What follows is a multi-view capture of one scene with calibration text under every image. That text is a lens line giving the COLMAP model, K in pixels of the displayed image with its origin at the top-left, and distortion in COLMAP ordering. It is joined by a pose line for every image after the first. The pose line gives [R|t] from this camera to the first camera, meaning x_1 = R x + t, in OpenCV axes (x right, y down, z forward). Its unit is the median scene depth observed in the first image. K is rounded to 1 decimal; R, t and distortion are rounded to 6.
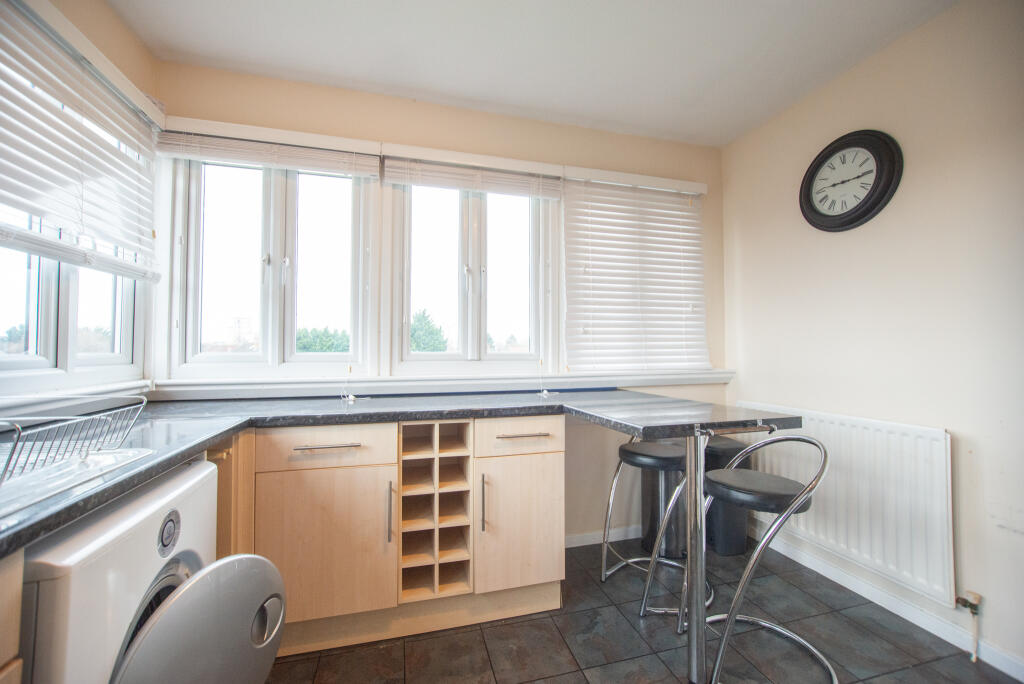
lens RADIAL K [[413.9, 0, 504.7], [0, 413.9, 343.8], [0, 0, 1]] dist [-0.002566, 0.000600]
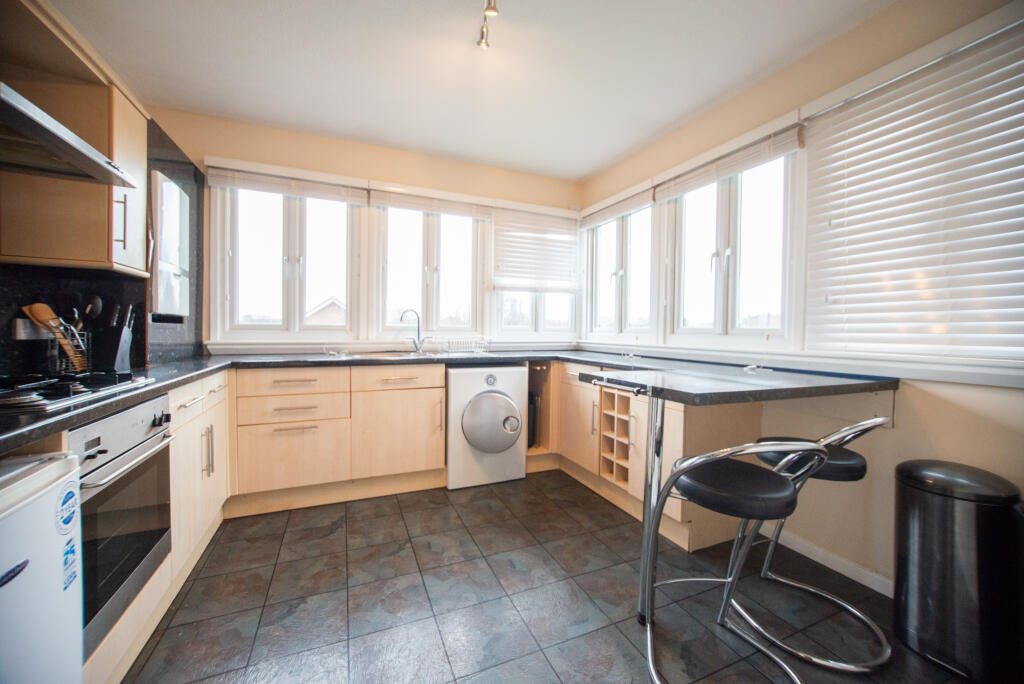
lens RADIAL K [[397.3, 0, 513.0], [0, 397.3, 335.0], [0, 0, 1]] dist [-0.000517, 0.000126]
pose [[0.153218, 0.020206, -0.987986, 1.038664], [0.016851, 0.999592, 0.023057, 0.010171], [0.988049, -0.020182, 0.152815, 0.337058]]
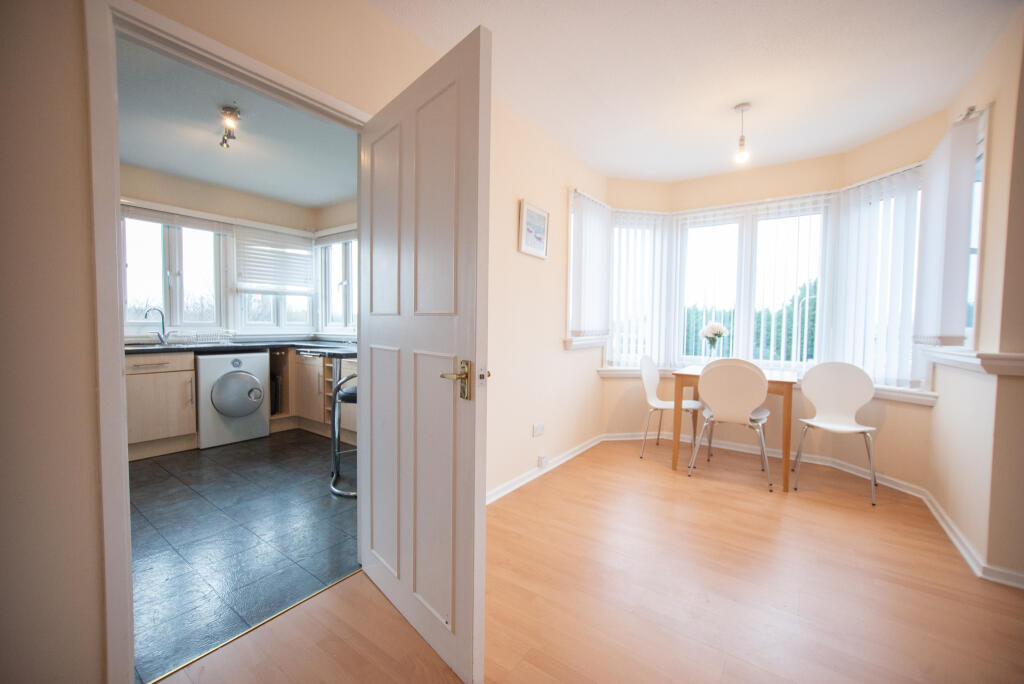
lens RADIAL K [[413.9, 0, 504.7], [0, 413.9, 343.8], [0, 0, 1]] dist [-0.002566, 0.000600]
pose [[0.628727, 0.048719, -0.776099, 1.940364], [0.008075, 0.997573, 0.069164, -0.014701], [0.777584, -0.049753, 0.626807, 0.237298]]
